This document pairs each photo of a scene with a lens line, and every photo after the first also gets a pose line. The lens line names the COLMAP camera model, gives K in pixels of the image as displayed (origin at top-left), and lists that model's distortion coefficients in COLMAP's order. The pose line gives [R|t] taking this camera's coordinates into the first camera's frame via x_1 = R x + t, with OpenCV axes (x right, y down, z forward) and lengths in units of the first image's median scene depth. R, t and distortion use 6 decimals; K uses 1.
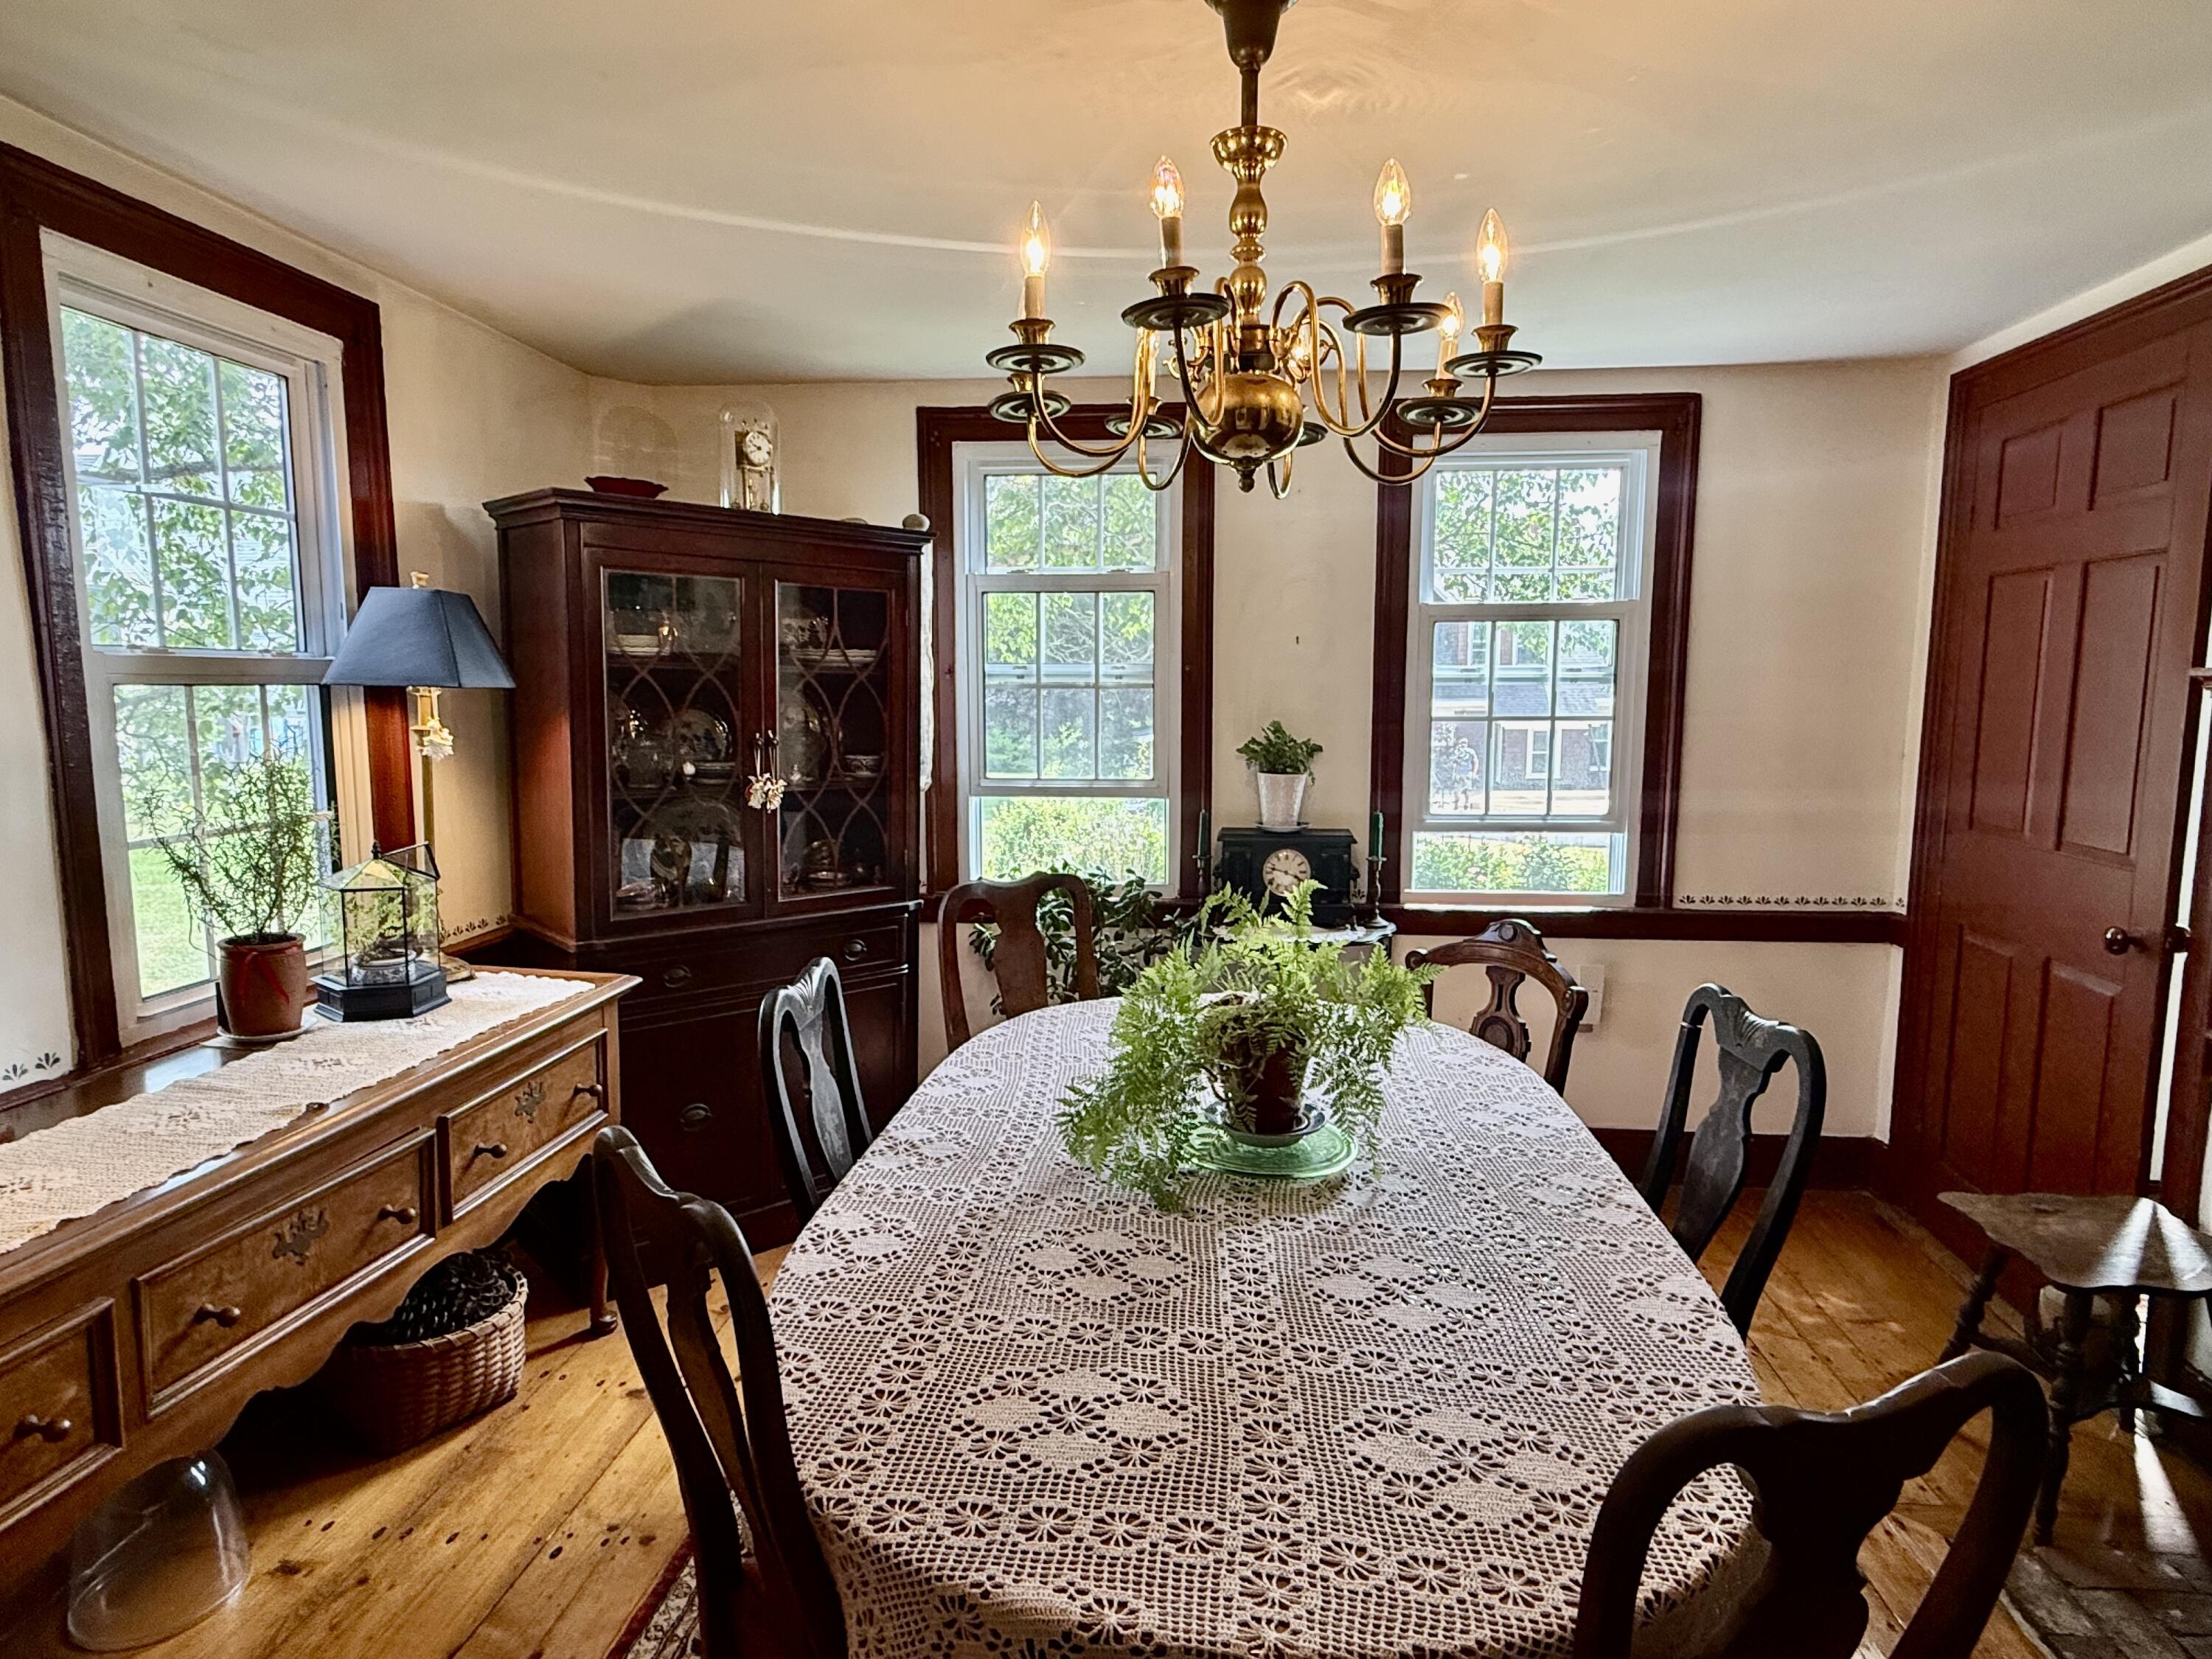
lens RADIAL K [[1266.4, 0, 1106.0], [0, 1266.4, 829.5], [0, 0, 1]] dist [0.001149, 0.000697]
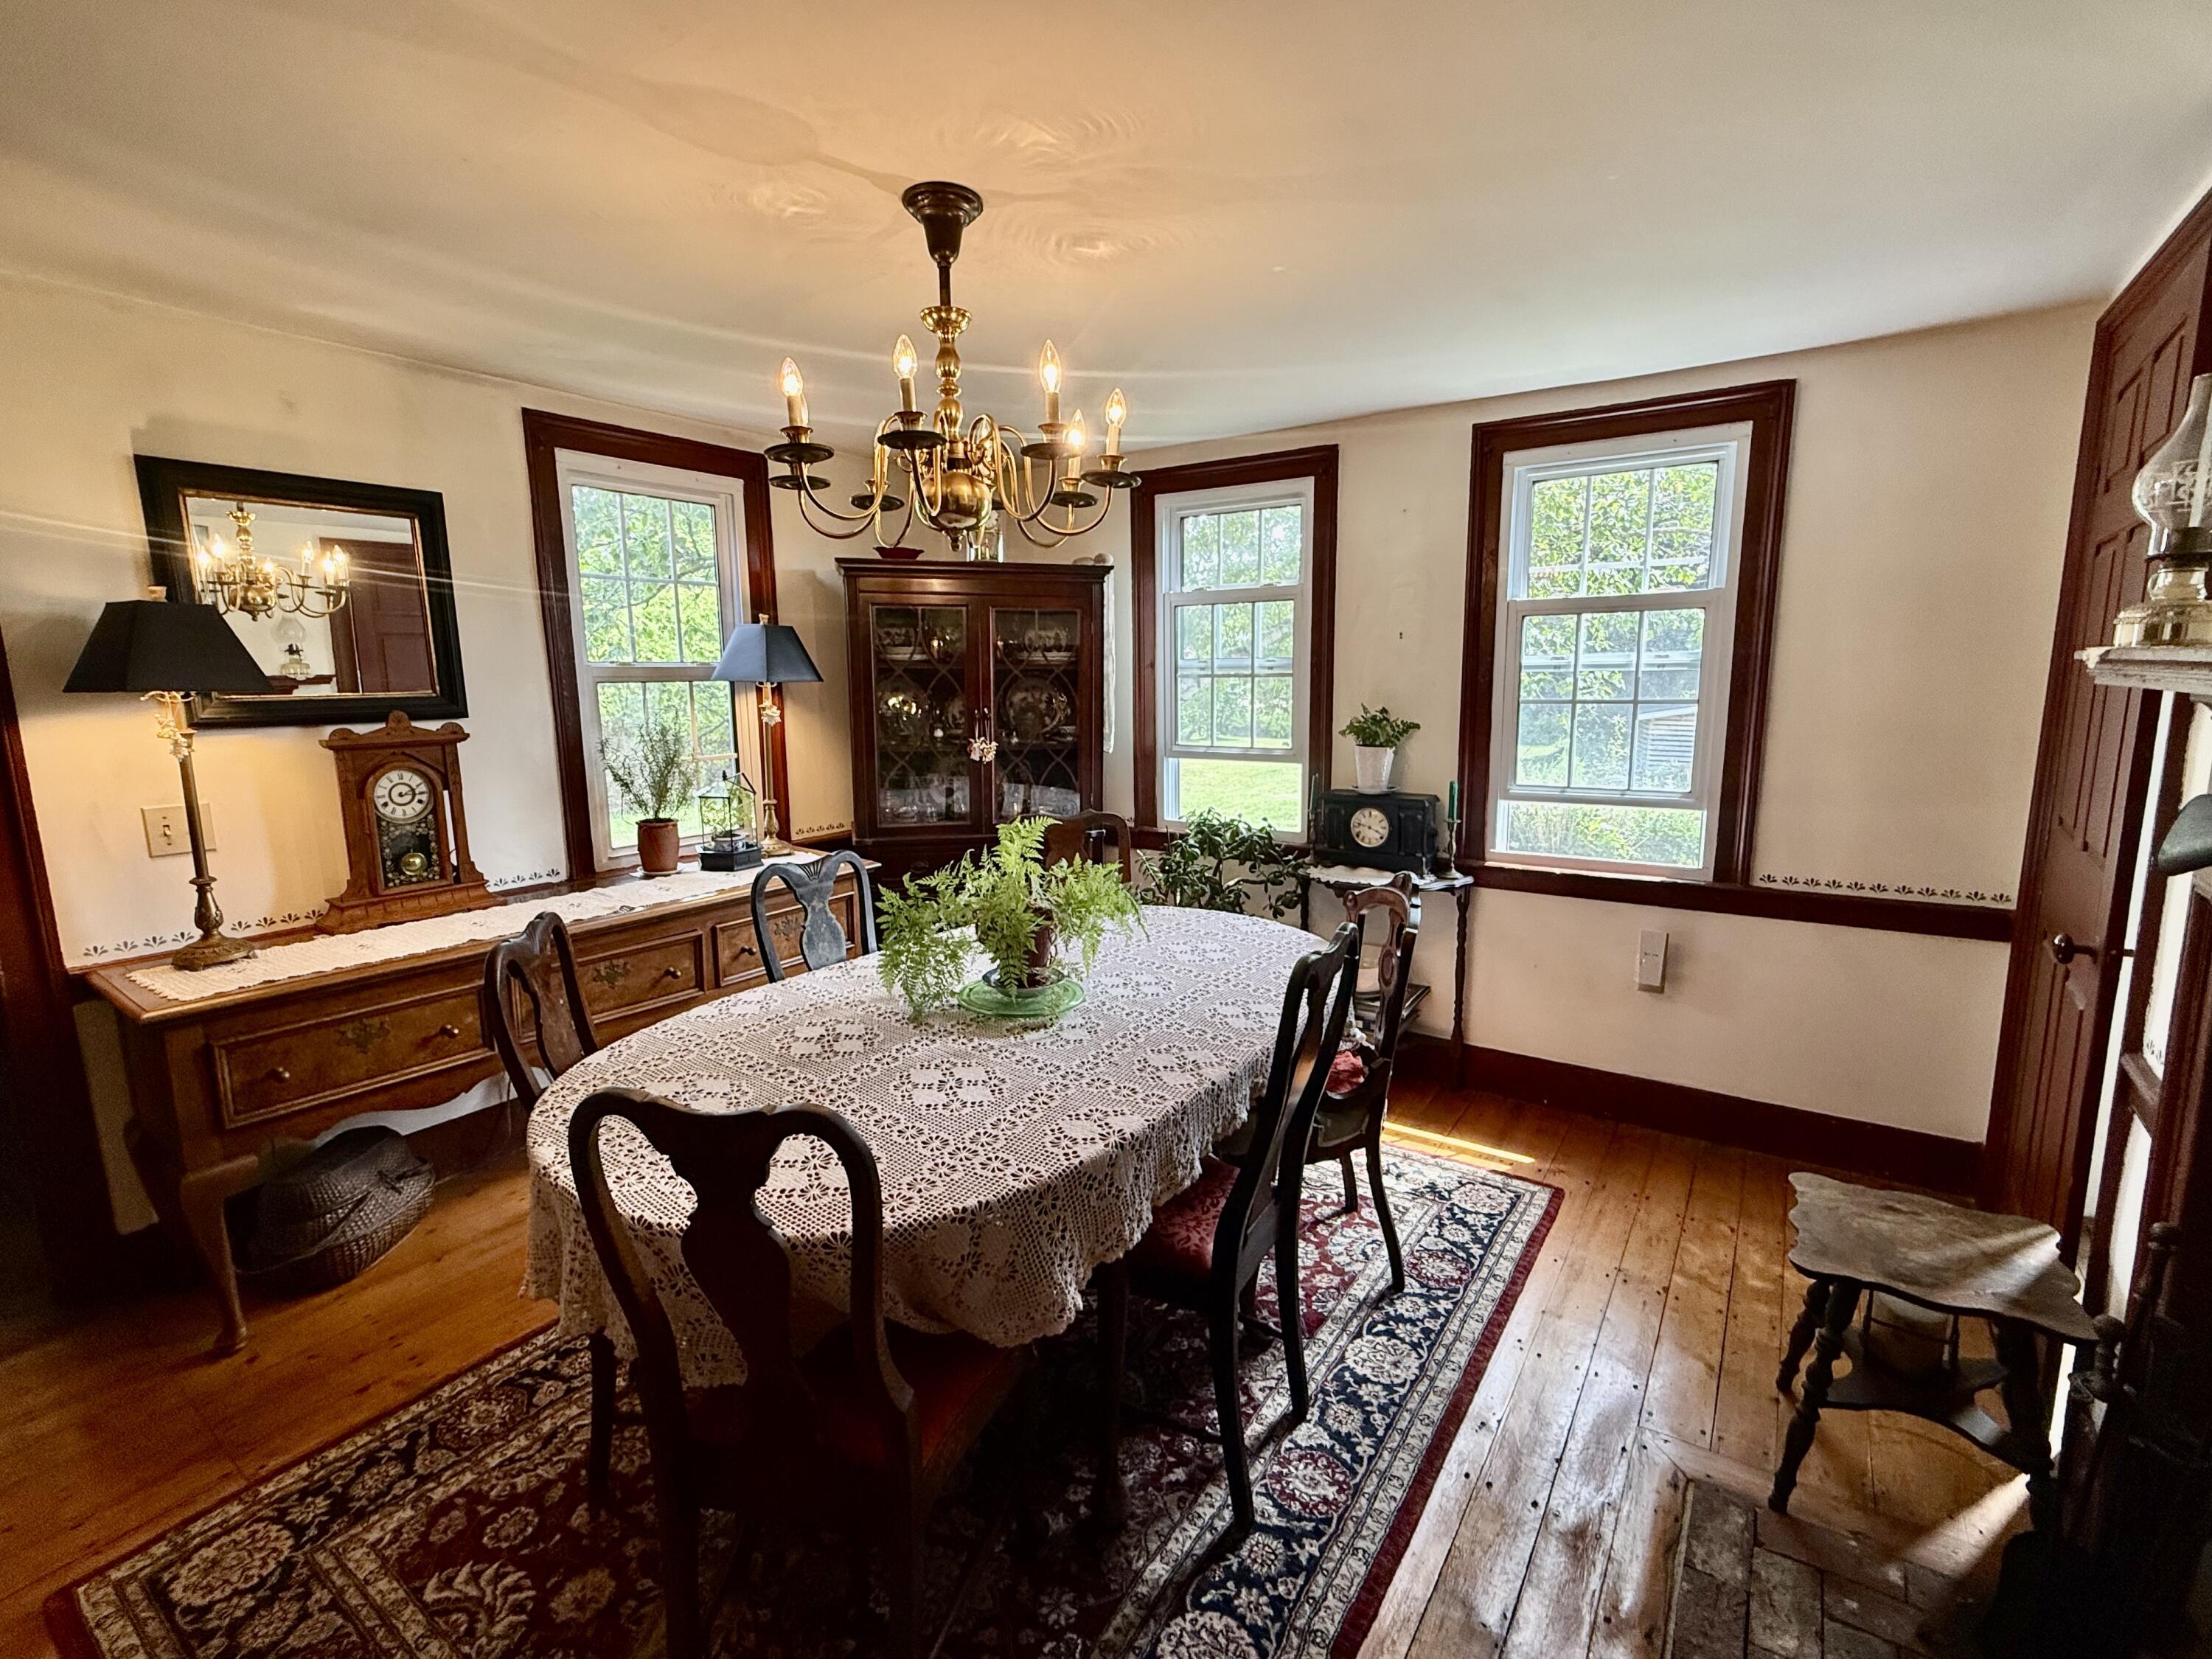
lens RADIAL K [[1016.7, 0, 1106.0], [0, 1016.7, 829.5], [0, 0, 1]] dist [-0.002020, 0.004760]
pose [[0.872478, 0.063639, -0.484492, 0.397286], [-0.043140, 0.997643, 0.053356, -0.005332], [0.486745, -0.025651, 0.873167, 0.015126]]
